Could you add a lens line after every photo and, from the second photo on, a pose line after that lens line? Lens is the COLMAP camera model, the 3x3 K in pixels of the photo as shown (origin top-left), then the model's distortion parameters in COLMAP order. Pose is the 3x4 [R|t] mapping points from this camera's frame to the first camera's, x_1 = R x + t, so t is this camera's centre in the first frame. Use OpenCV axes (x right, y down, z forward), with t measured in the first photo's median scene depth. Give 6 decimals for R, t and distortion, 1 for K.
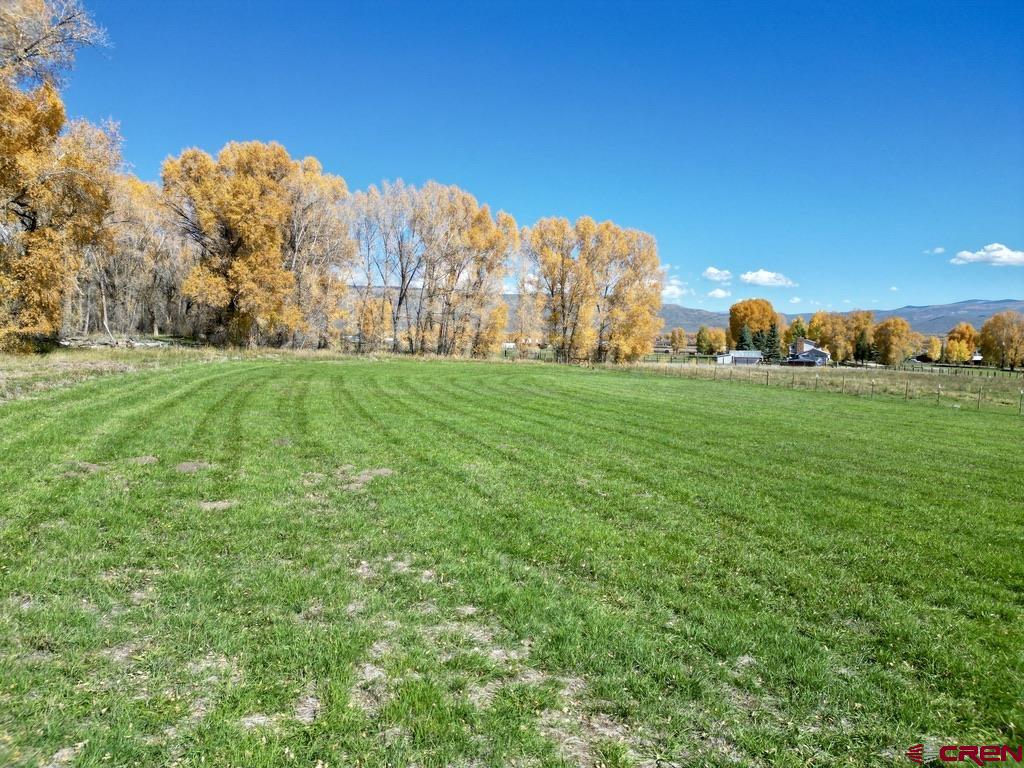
lens RADIAL K [[711.3, 0, 507.7], [0, 711.3, 383.1], [0, 0, 1]] dist [0.085446, -0.087965]
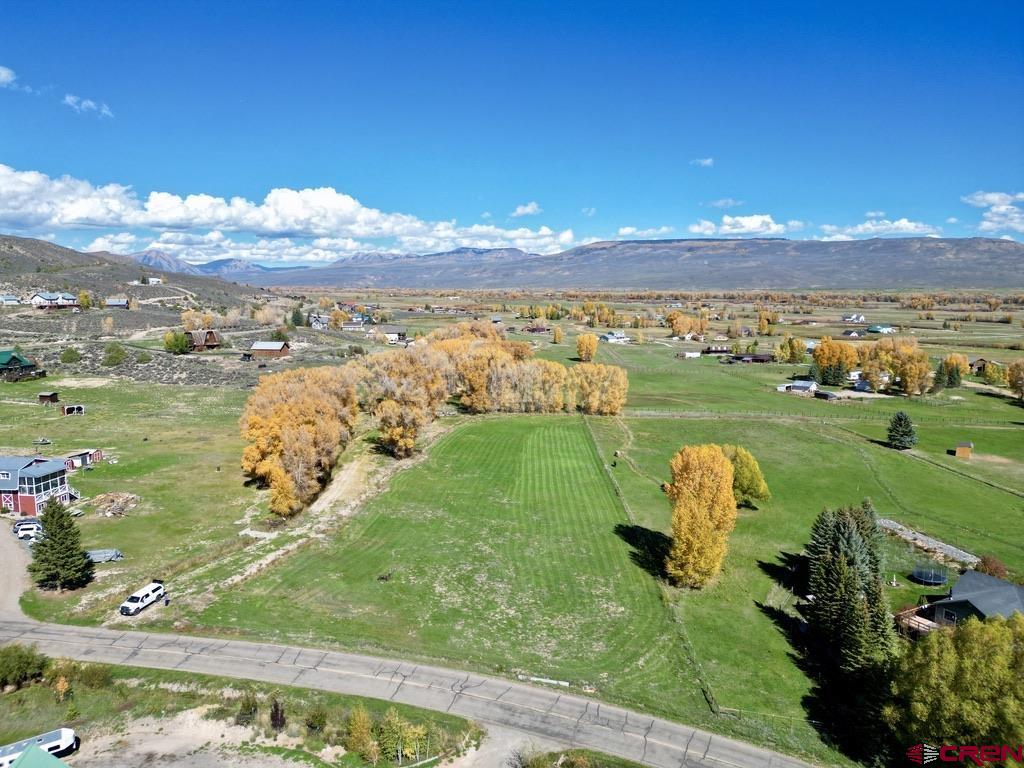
lens RADIAL K [[711.3, 0, 507.7], [0, 711.3, 383.1], [0, 0, 1]] dist [0.085446, -0.087965]
pose [[0.909626, 0.042805, -0.413217, 0.538091], [-0.015397, 0.997468, 0.069435, -0.191943], [0.415143, -0.056798, 0.907982, -0.939761]]
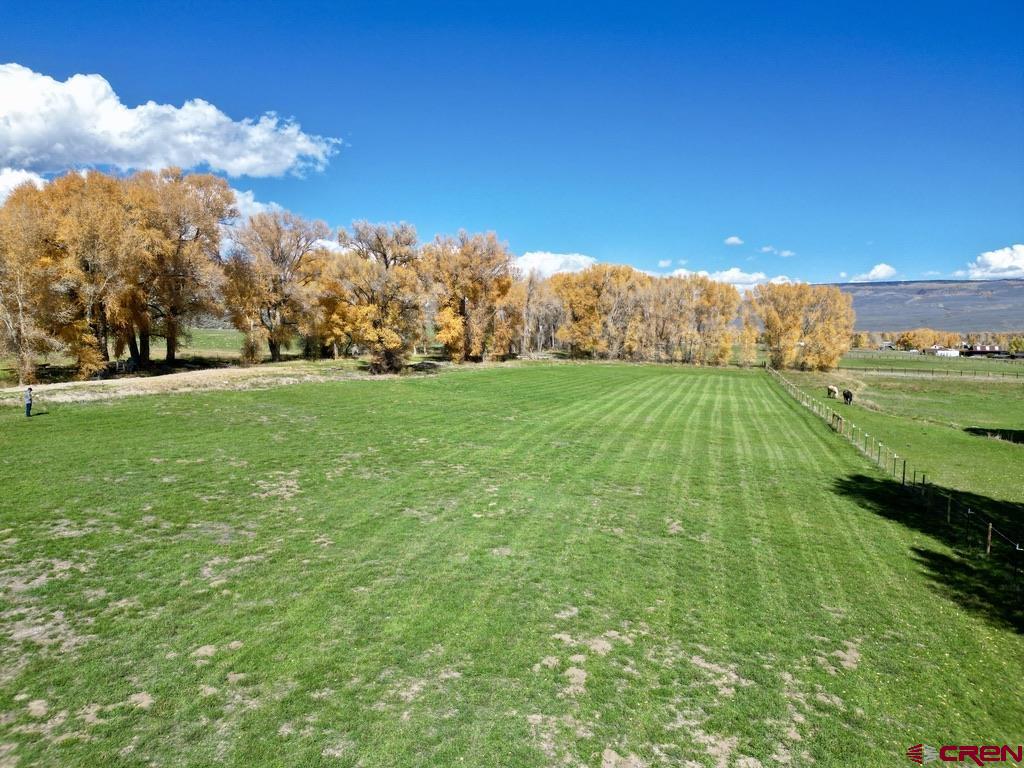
lens RADIAL K [[711.3, 0, 507.7], [0, 711.3, 383.1], [0, 0, 1]] dist [0.085446, -0.087965]
pose [[0.766937, 0.038754, -0.640551, 0.380515], [-0.041103, 0.999092, 0.011232, 0.004926], [0.640405, 0.017715, 0.767833, -0.376936]]
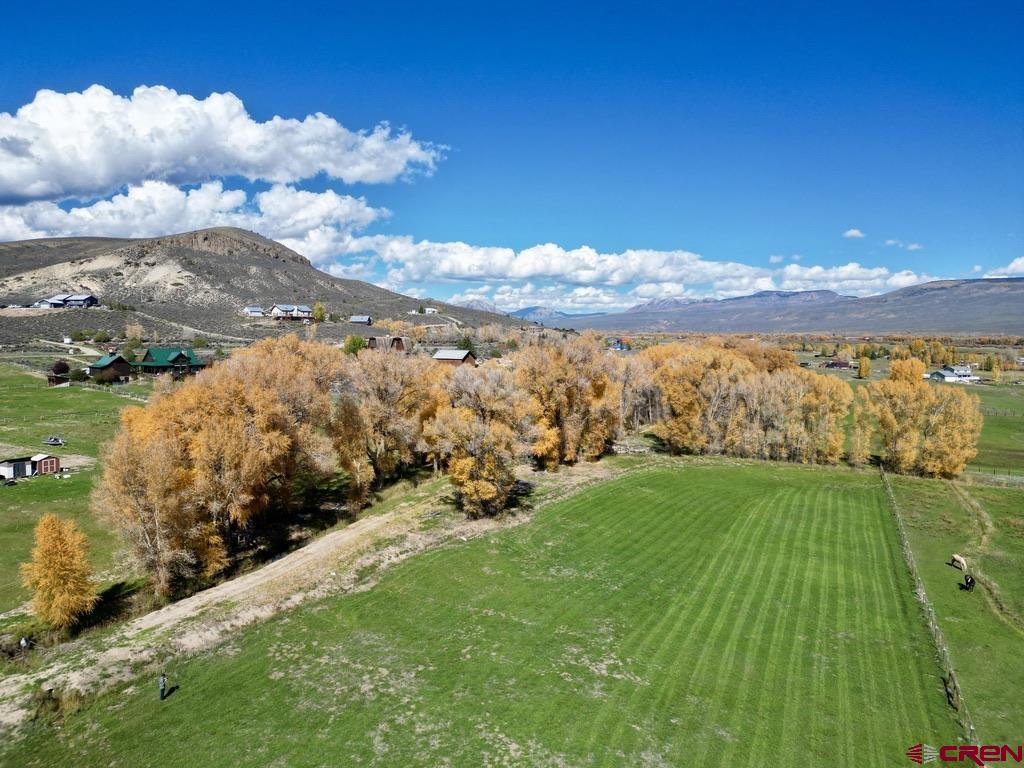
lens RADIAL K [[711.3, 0, 507.7], [0, 711.3, 383.1], [0, 0, 1]] dist [0.085446, -0.087965]
pose [[0.672460, 0.047520, -0.738607, 0.381626], [-0.049196, 0.998600, 0.019458, -0.119092], [0.738497, 0.023252, 0.673856, -0.383147]]
